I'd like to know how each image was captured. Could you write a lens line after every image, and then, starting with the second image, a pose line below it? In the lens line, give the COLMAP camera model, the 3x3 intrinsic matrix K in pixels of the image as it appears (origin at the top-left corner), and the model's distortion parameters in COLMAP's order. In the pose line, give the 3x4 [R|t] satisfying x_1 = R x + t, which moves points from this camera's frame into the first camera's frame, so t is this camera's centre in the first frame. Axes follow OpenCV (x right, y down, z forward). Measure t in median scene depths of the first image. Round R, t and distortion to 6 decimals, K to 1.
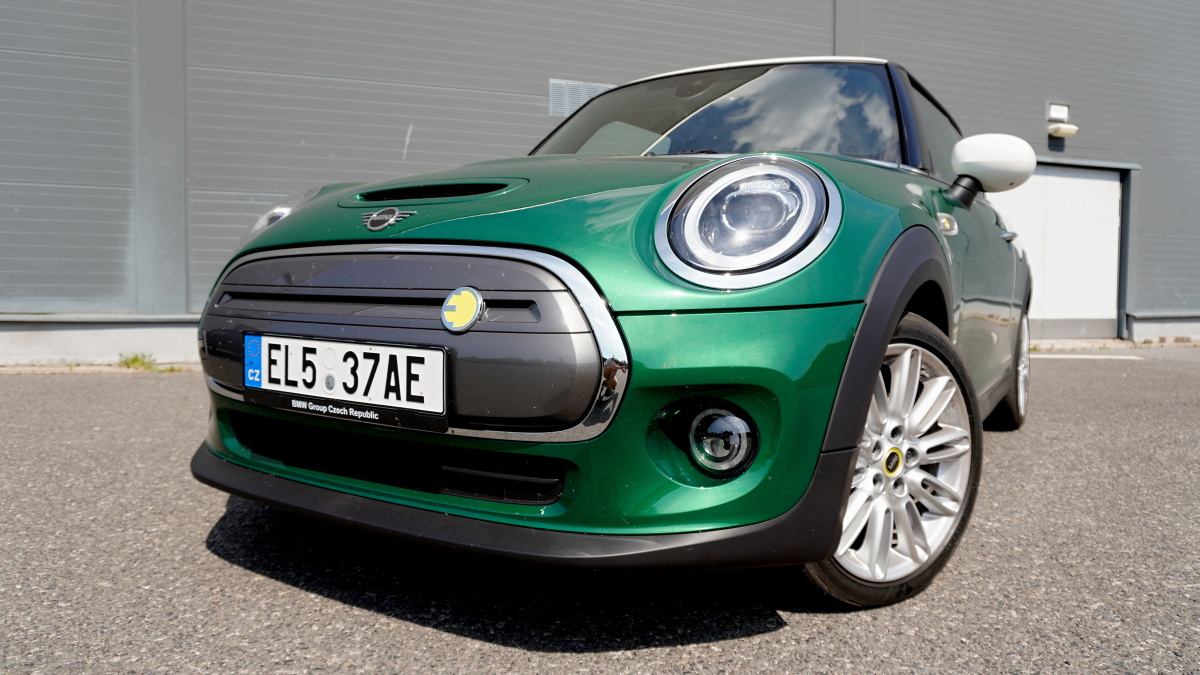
lens RADIAL K [[838.0, 0, 594.8], [0, 838.0, 331.3], [0, 0, 1]] dist [-0.001846, 0.003159]
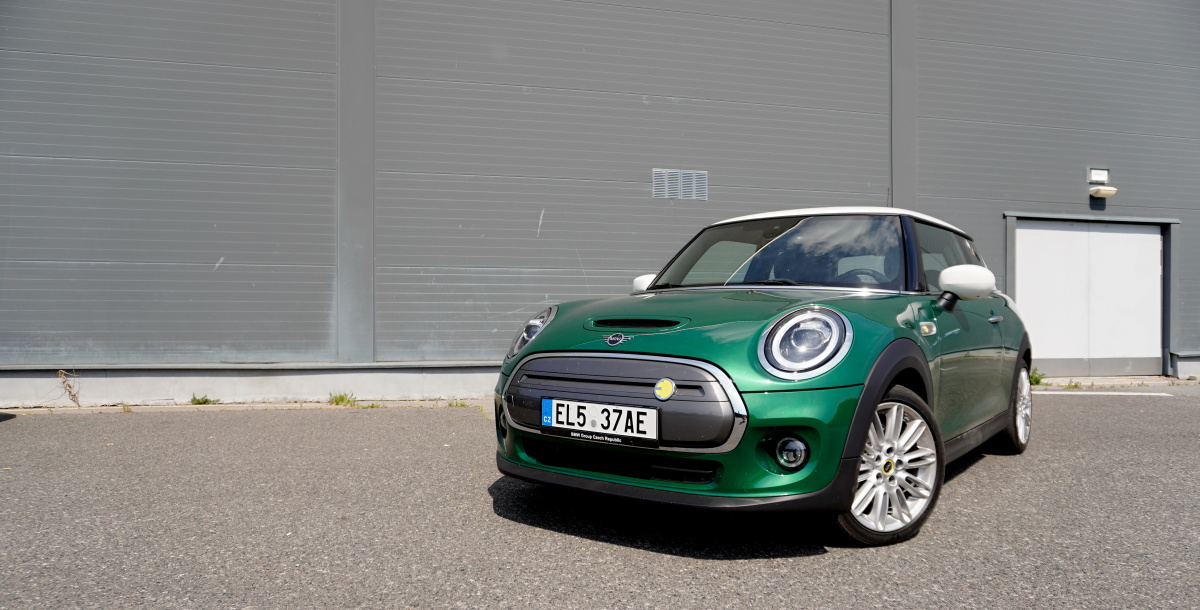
lens RADIAL K [[805.8, 0, 600.9], [0, 805.8, 334.8], [0, 0, 1]] dist [-0.004017, 0.008041]
pose [[0.995737, -0.007845, -0.091899, -0.106166], [0.004685, 0.999392, -0.034549, -0.075269], [0.092114, 0.033971, 0.995169, -0.821313]]
